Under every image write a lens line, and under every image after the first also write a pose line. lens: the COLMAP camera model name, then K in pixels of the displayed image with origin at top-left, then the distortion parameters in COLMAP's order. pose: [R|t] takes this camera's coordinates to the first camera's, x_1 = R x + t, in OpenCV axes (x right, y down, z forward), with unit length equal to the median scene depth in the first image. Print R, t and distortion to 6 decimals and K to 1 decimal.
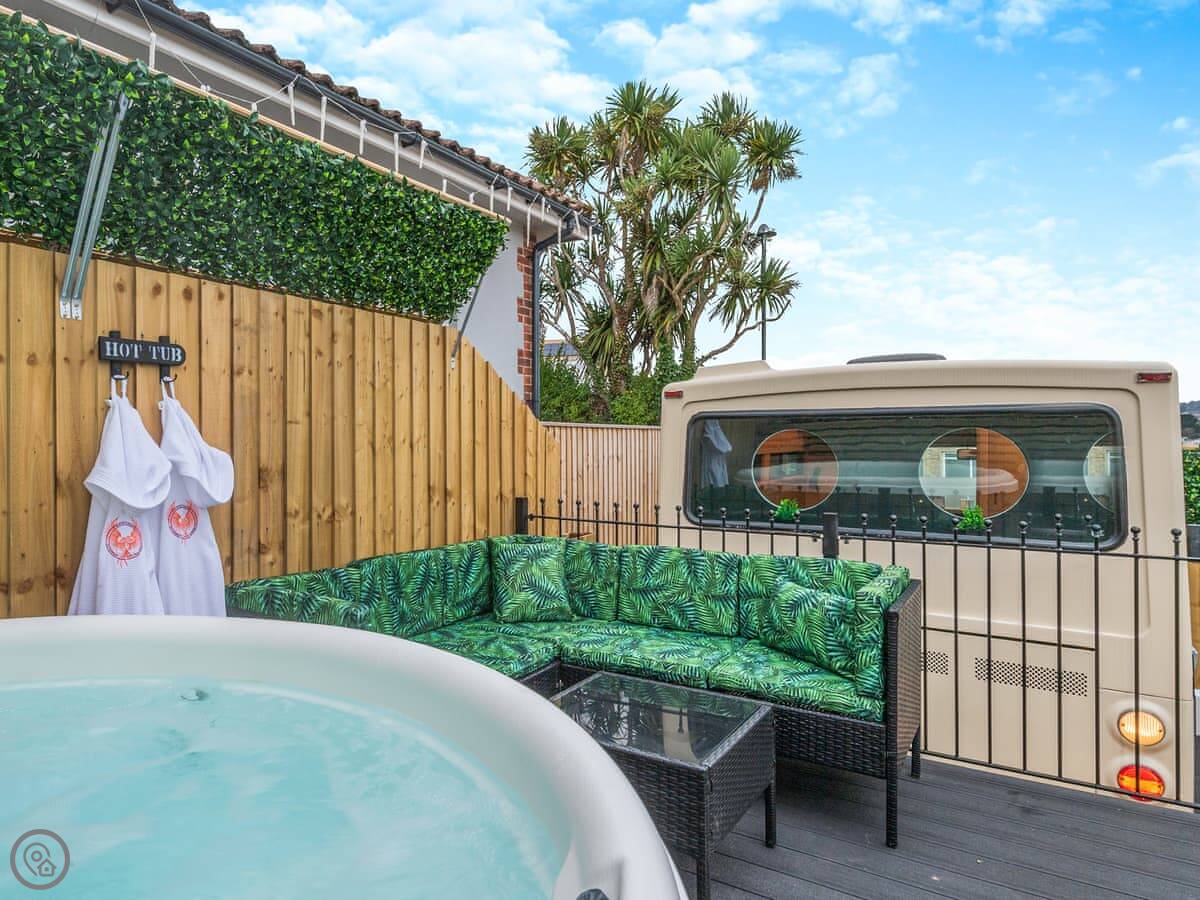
lens RADIAL K [[774.2, 0, 439.5], [0, 774.2, 437.3], [0, 0, 1]] dist [0.004185, 0.002141]
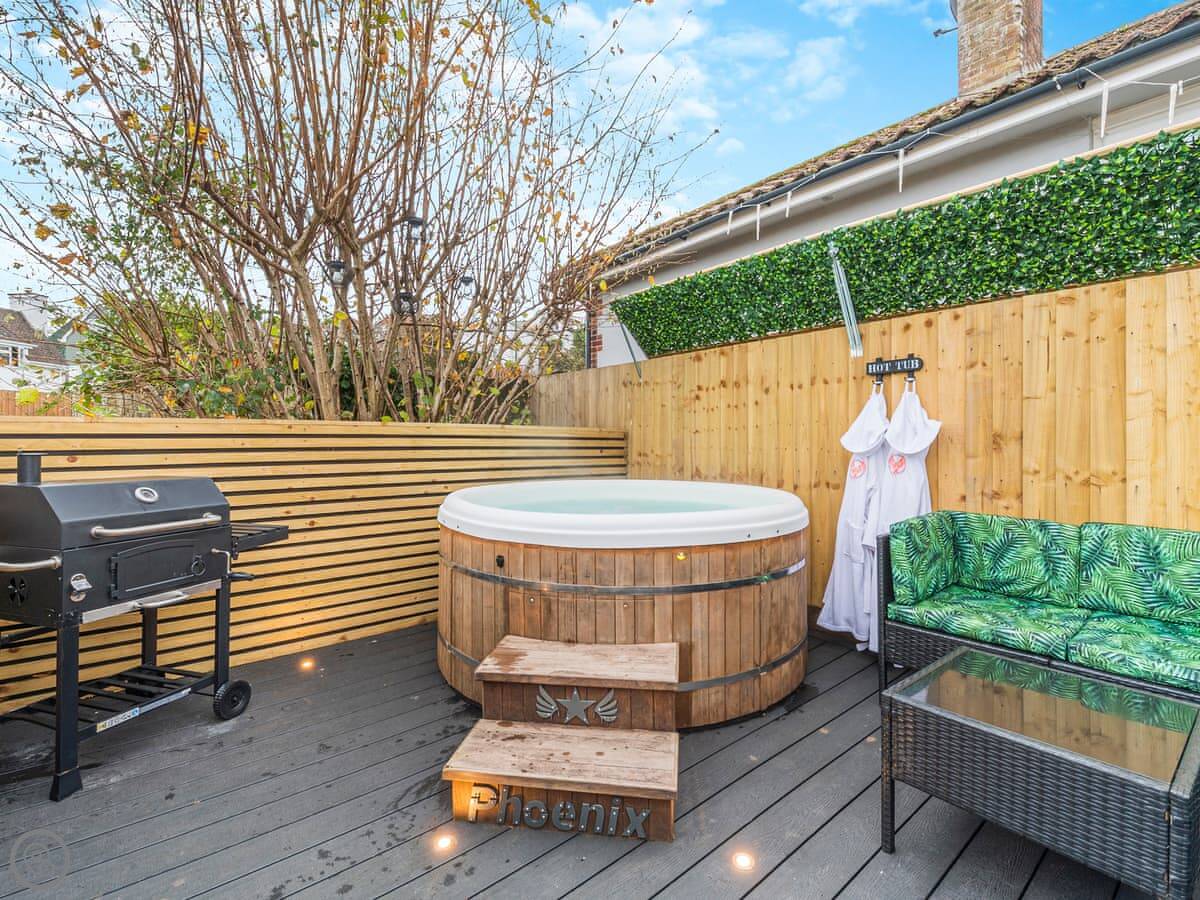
lens RADIAL K [[556.3, 0, 626.2], [0, 556.3, 444.5], [0, 0, 1]] dist [0.001427, -0.000146]
pose [[-0.197306, 0.008624, -0.980304, 0.705348], [0.004742, 0.999958, 0.007843, 0.039266], [0.980330, -0.003101, -0.197339, 0.474291]]
